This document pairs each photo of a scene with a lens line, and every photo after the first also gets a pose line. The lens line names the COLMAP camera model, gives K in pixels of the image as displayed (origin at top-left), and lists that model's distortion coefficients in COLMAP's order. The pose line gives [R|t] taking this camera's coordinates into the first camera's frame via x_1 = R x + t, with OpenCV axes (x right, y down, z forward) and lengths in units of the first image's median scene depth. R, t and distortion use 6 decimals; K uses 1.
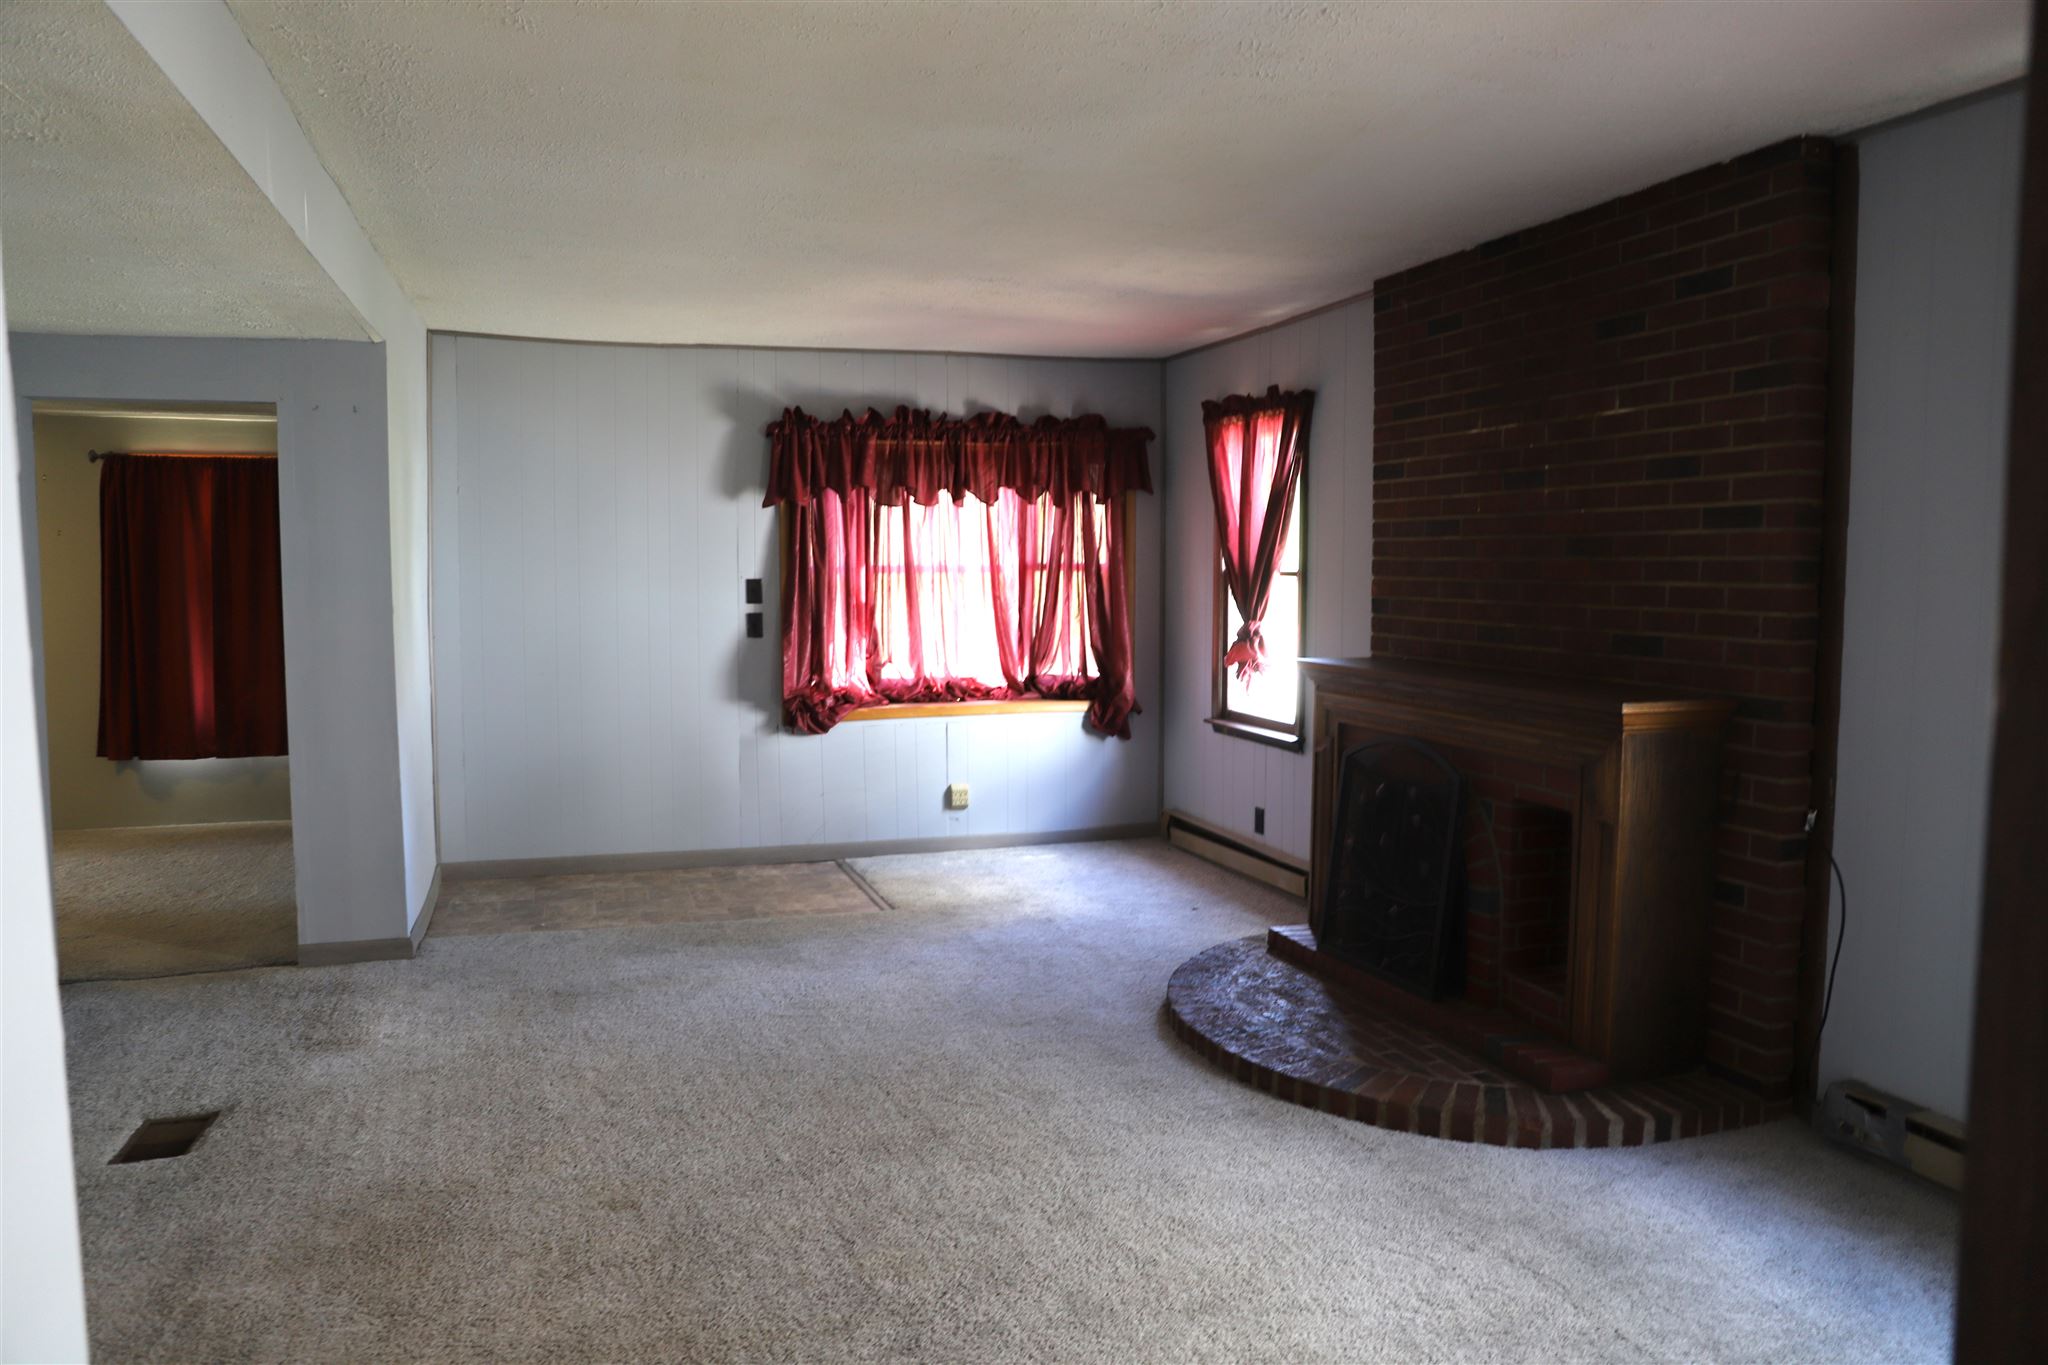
lens RADIAL K [[1404.9, 0, 1024.0], [0, 1404.9, 682.5], [0, 0, 1]] dist [-0.142954, 0.102375]
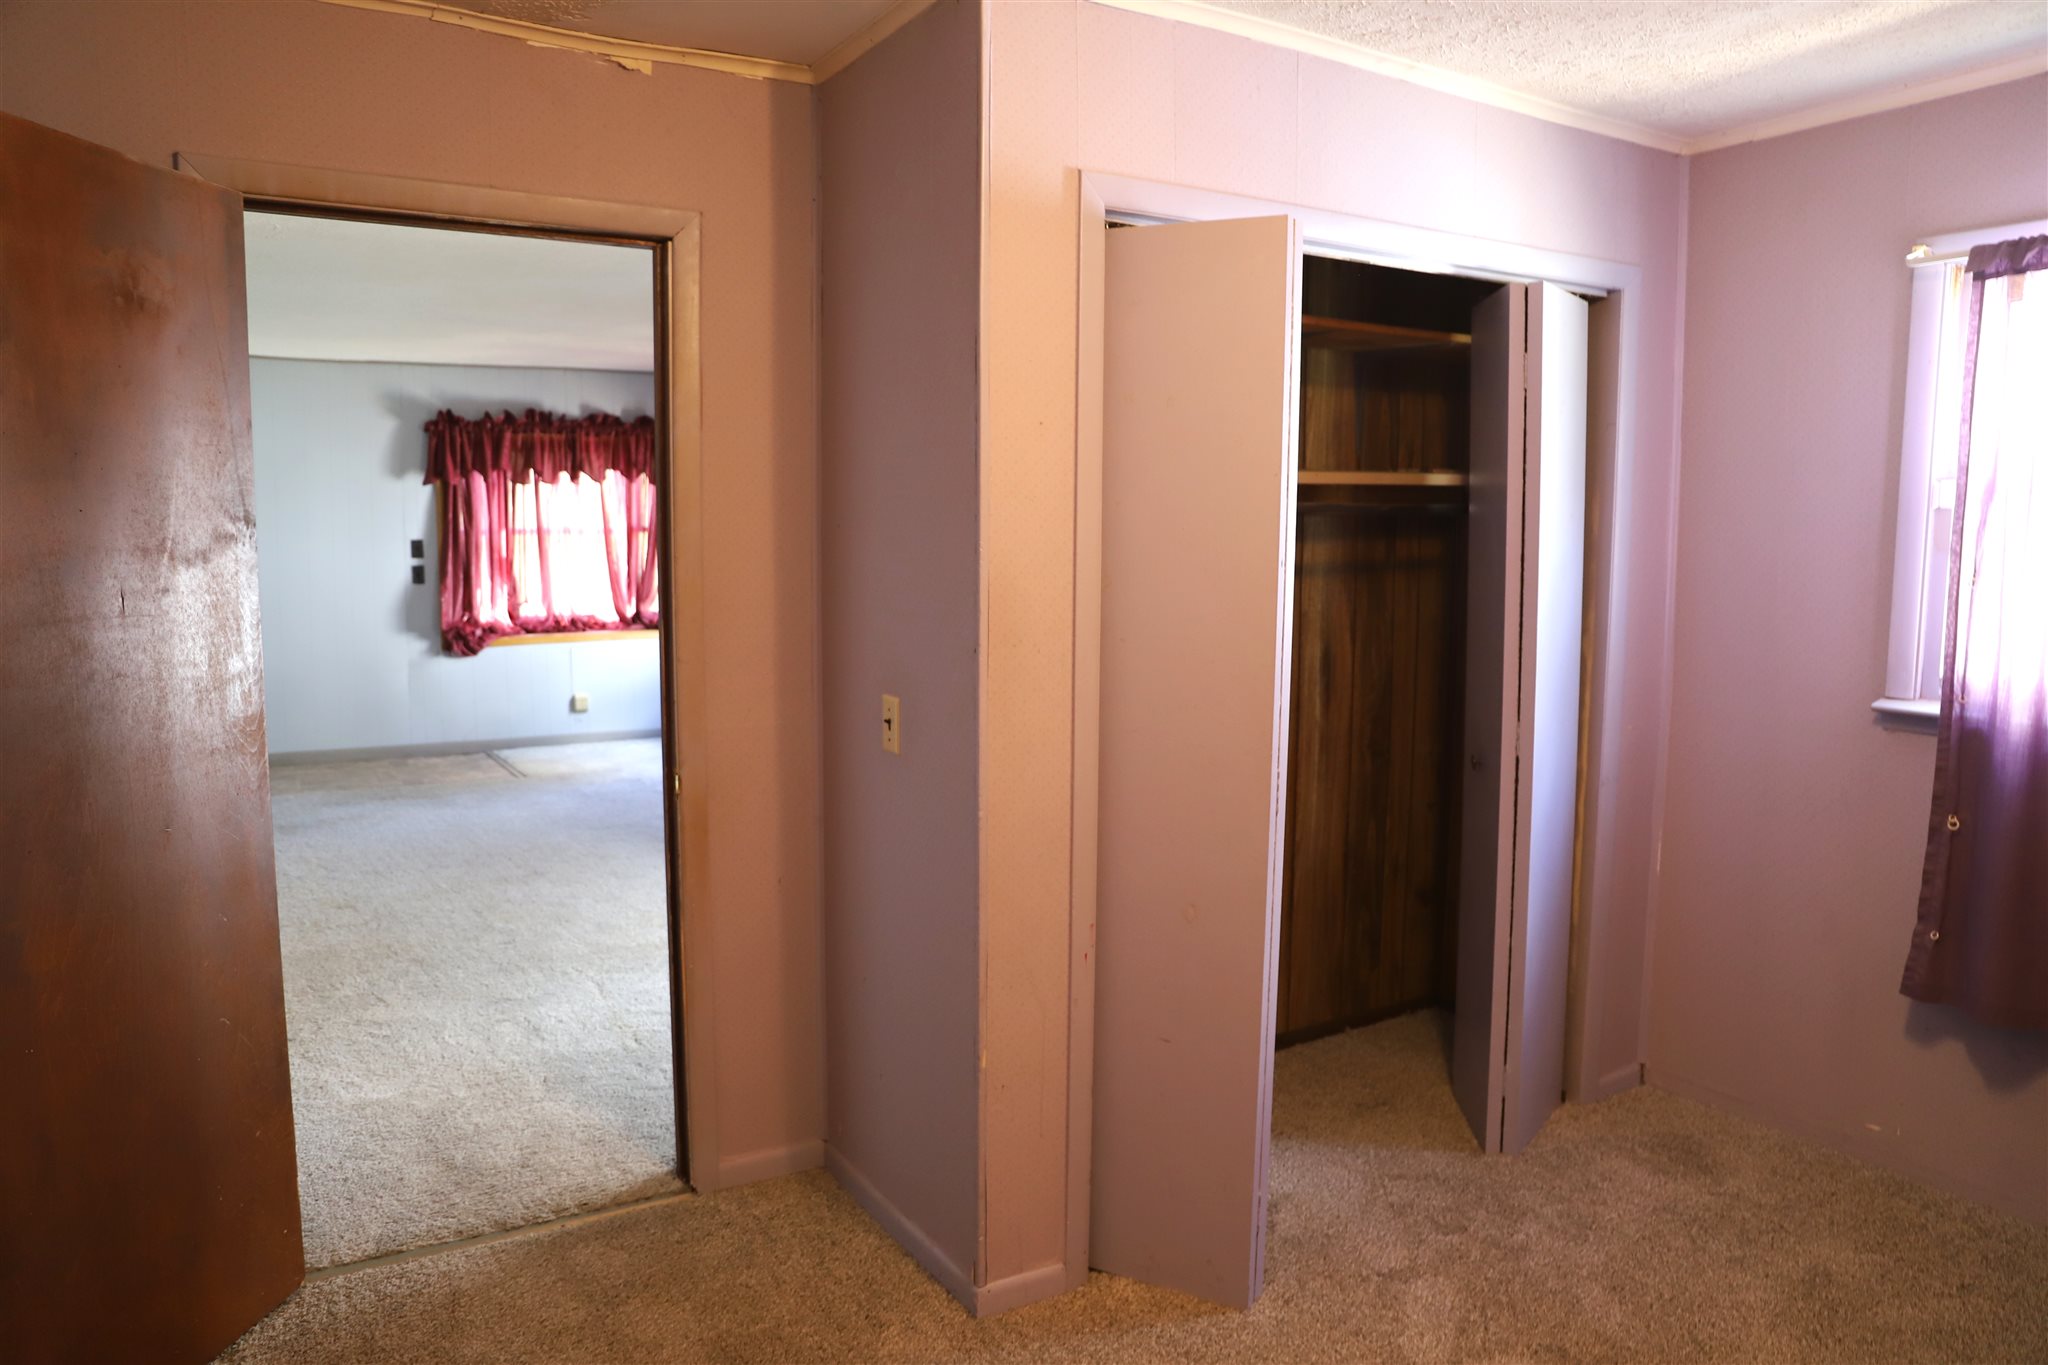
lens RADIAL K [[1404.9, 0, 1024.0], [0, 1404.9, 682.5], [0, 0, 1]] dist [-0.142954, 0.102375]
pose [[0.974838, -0.019112, 0.222095, 0.074504], [0.012108, 0.999387, 0.032853, 0.024773], [-0.222587, -0.029337, 0.974471, -0.385994]]
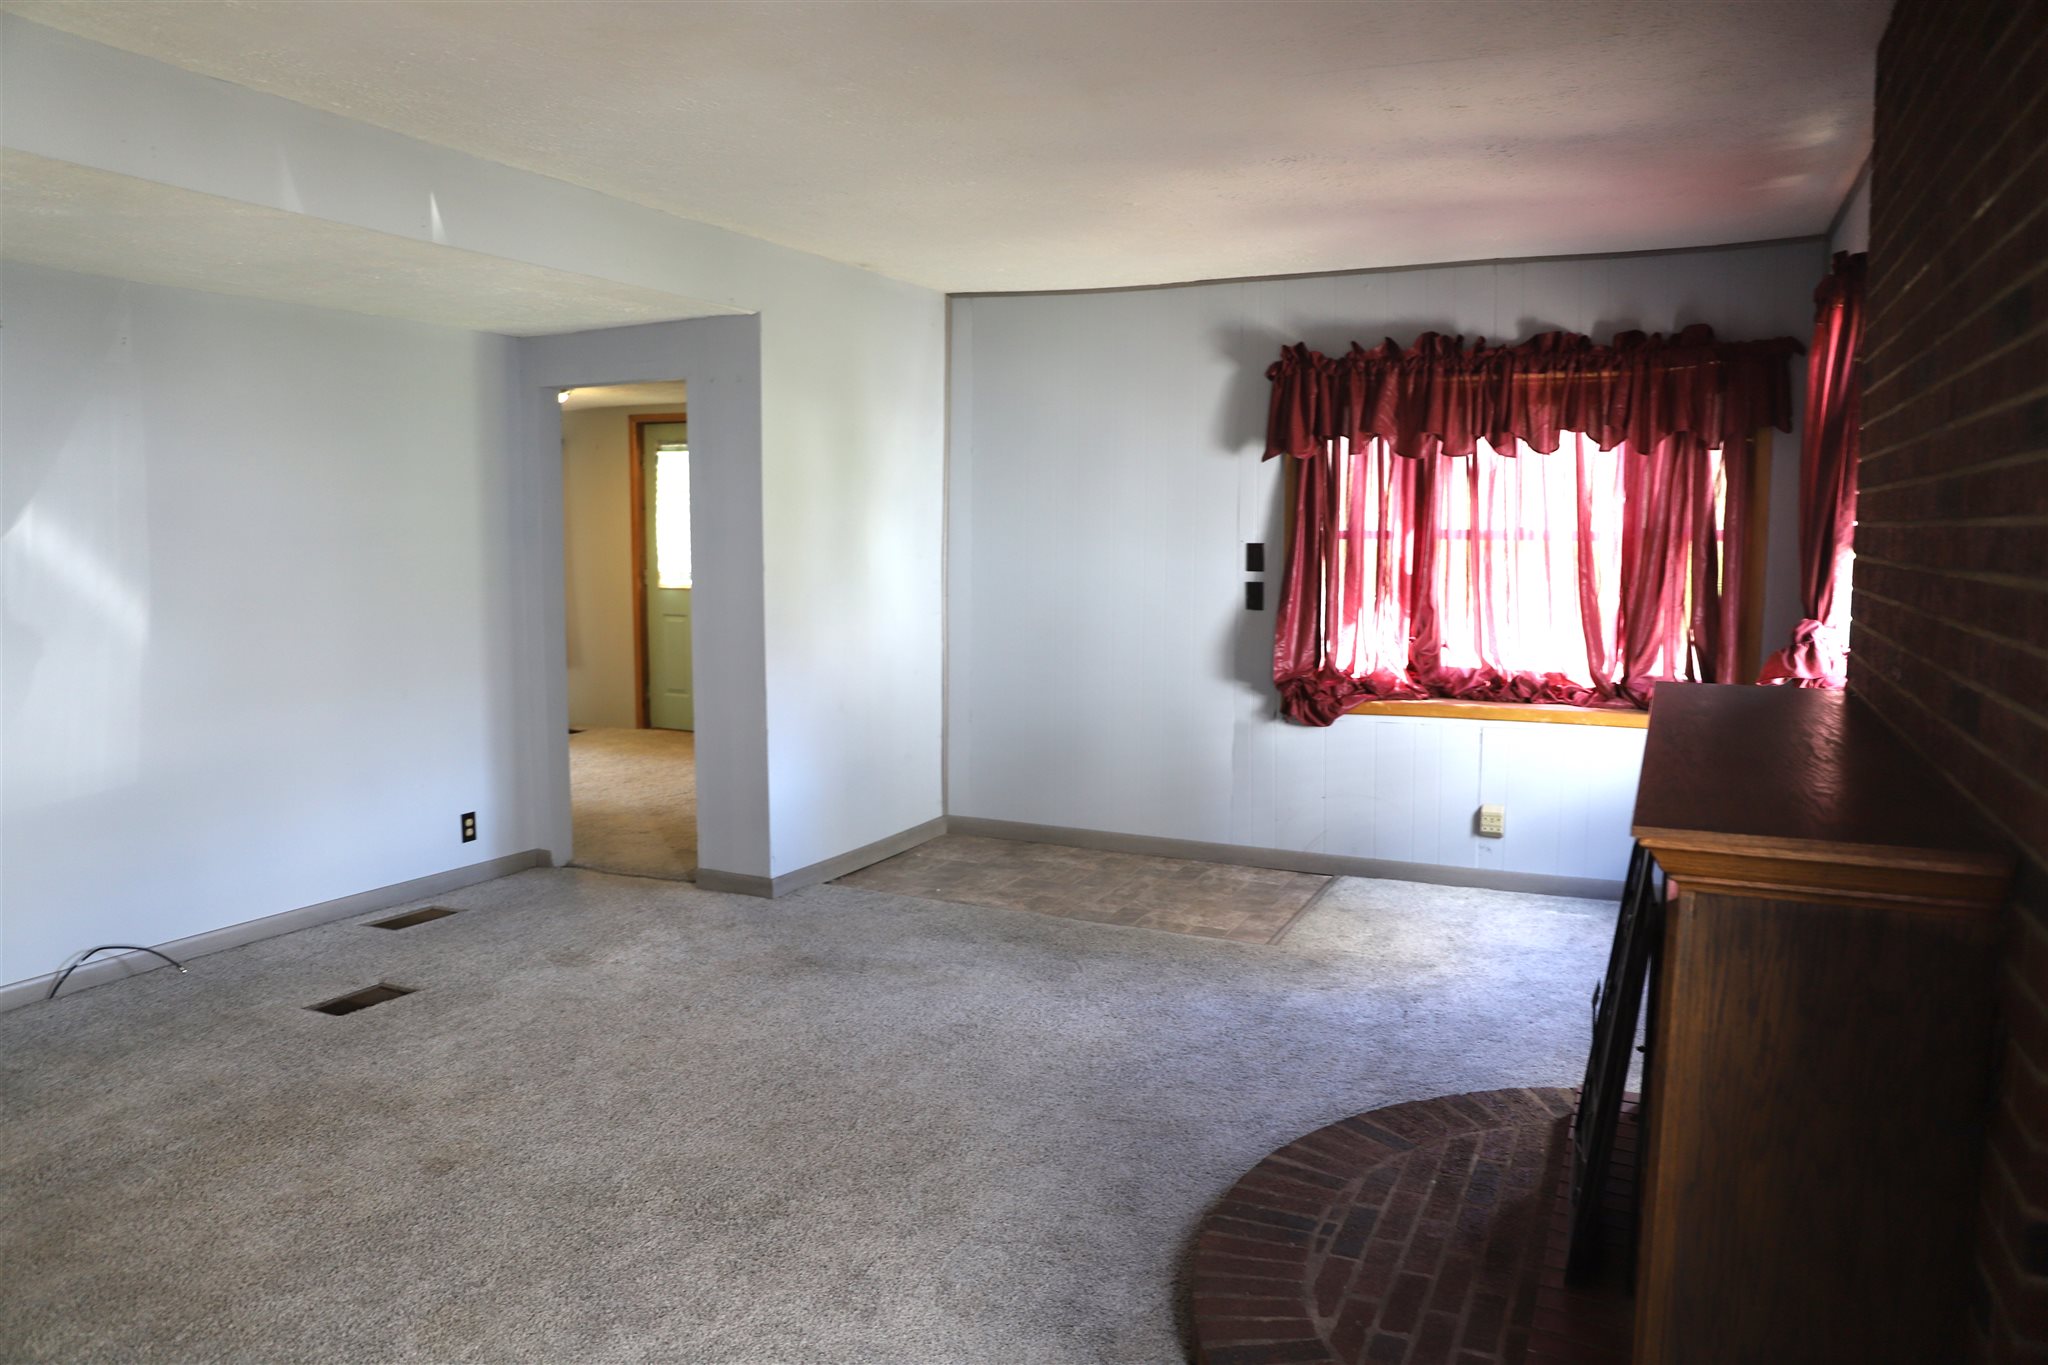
lens RADIAL K [[1404.9, 0, 1024.0], [0, 1404.9, 682.5], [0, 0, 1]] dist [-0.142954, 0.102375]
pose [[0.719007, 0.078903, -0.690509, 0.308942], [-0.058532, 0.996880, 0.052964, -0.024331], [0.692534, 0.002336, 0.721382, 0.259115]]
